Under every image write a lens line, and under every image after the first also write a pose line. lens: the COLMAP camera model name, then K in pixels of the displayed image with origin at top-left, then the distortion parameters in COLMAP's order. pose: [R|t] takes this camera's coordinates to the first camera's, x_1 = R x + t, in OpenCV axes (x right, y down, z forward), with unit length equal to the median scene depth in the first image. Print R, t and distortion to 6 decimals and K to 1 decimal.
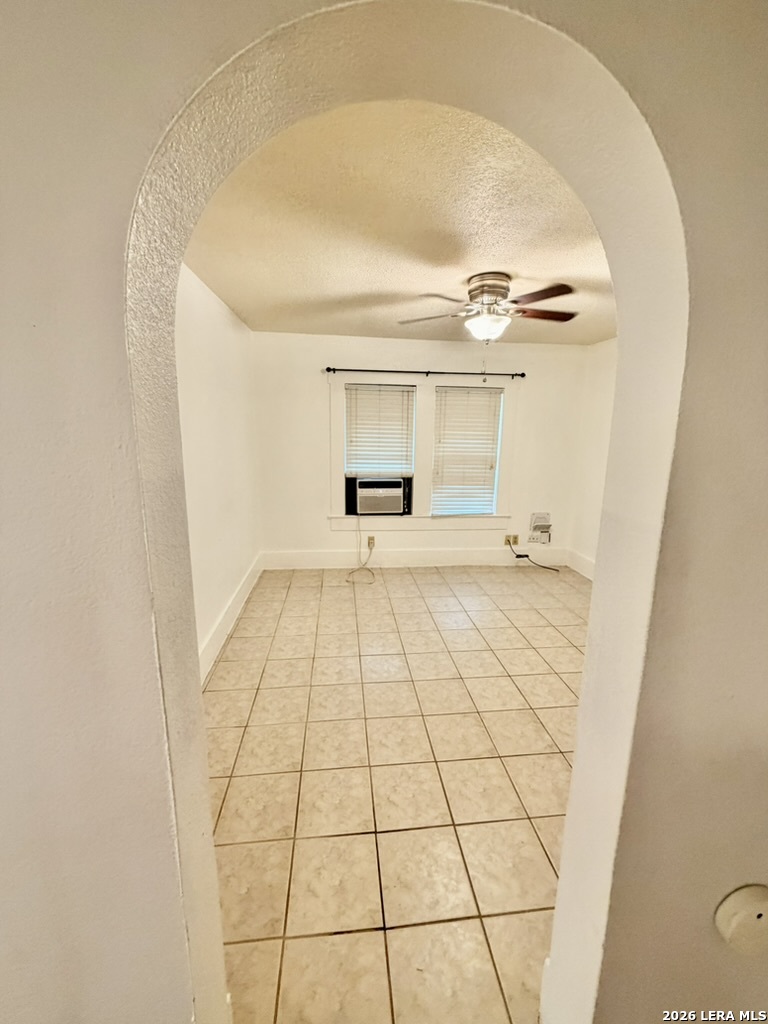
lens RADIAL K [[409.3, 0, 383.1], [0, 409.3, 509.4], [0, 0, 1]] dist [-0.001448, 0.000648]
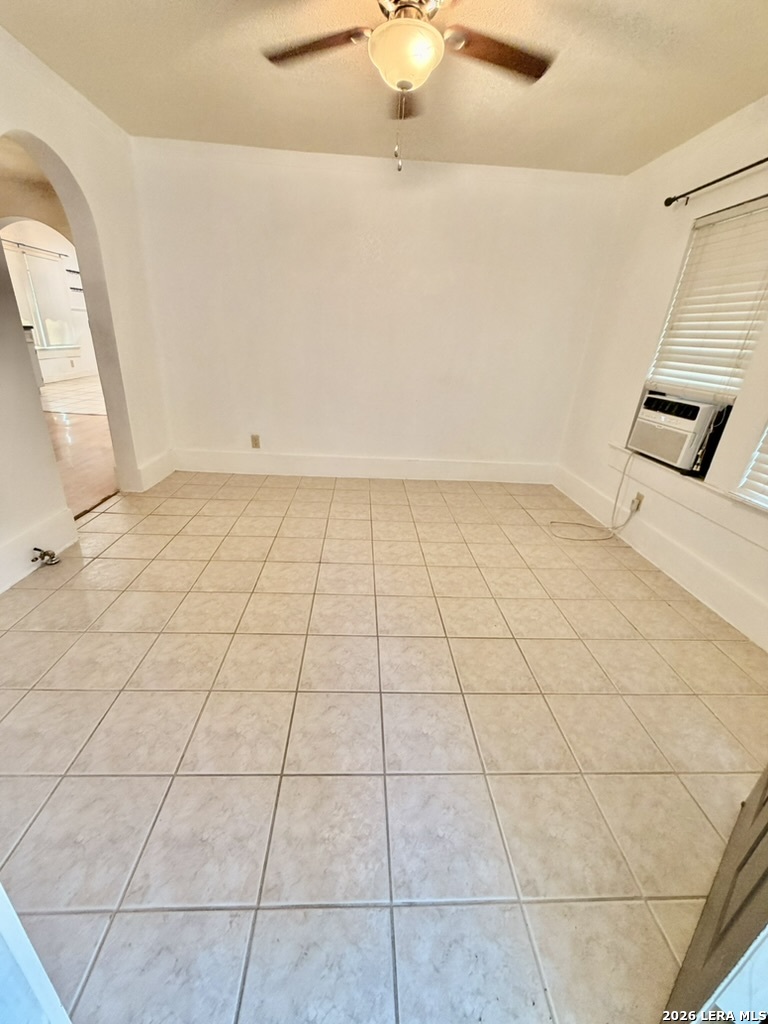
lens RADIAL K [[409.3, 0, 383.1], [0, 409.3, 509.4], [0, 0, 1]] dist [-0.001448, 0.000648]
pose [[-0.053969, 0.372120, -0.926614, 0.597060], [-0.250842, 0.893158, 0.373293, -0.046978], [0.966523, 0.252580, 0.045141, 0.636254]]
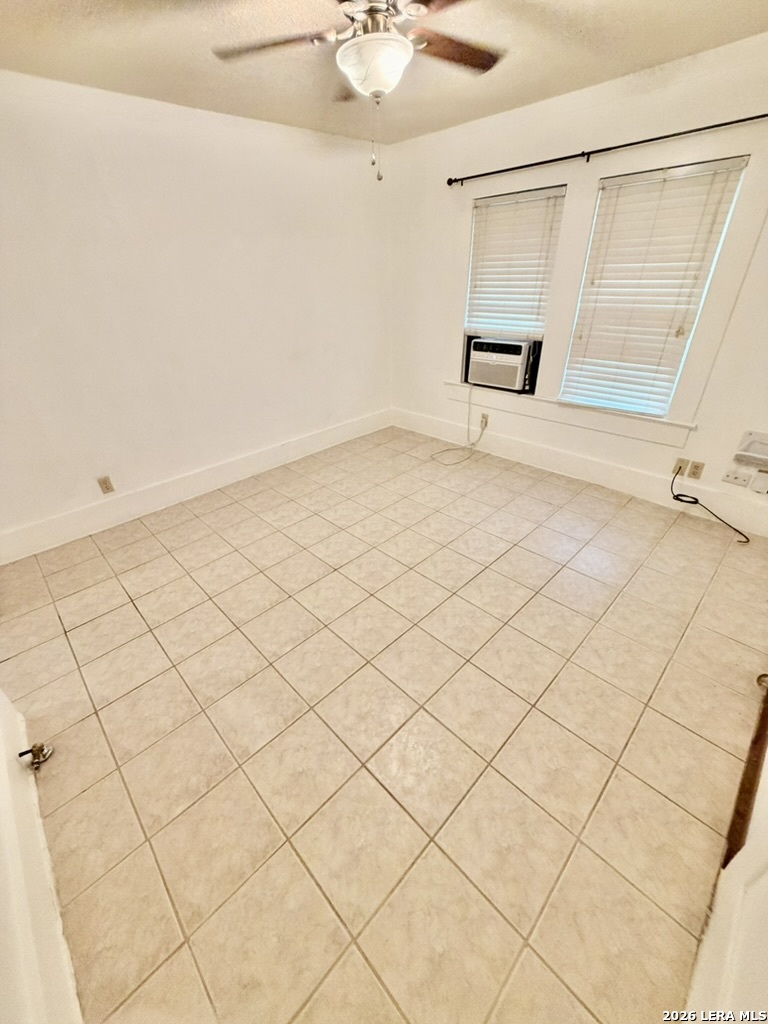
lens RADIAL K [[409.3, 0, 383.1], [0, 409.3, 509.4], [0, 0, 1]] dist [-0.001448, 0.000648]
pose [[0.621439, 0.361042, -0.695314, 0.514772], [-0.110703, 0.919050, 0.378276, -0.049622], [0.775602, -0.158102, 0.611102, 0.317241]]
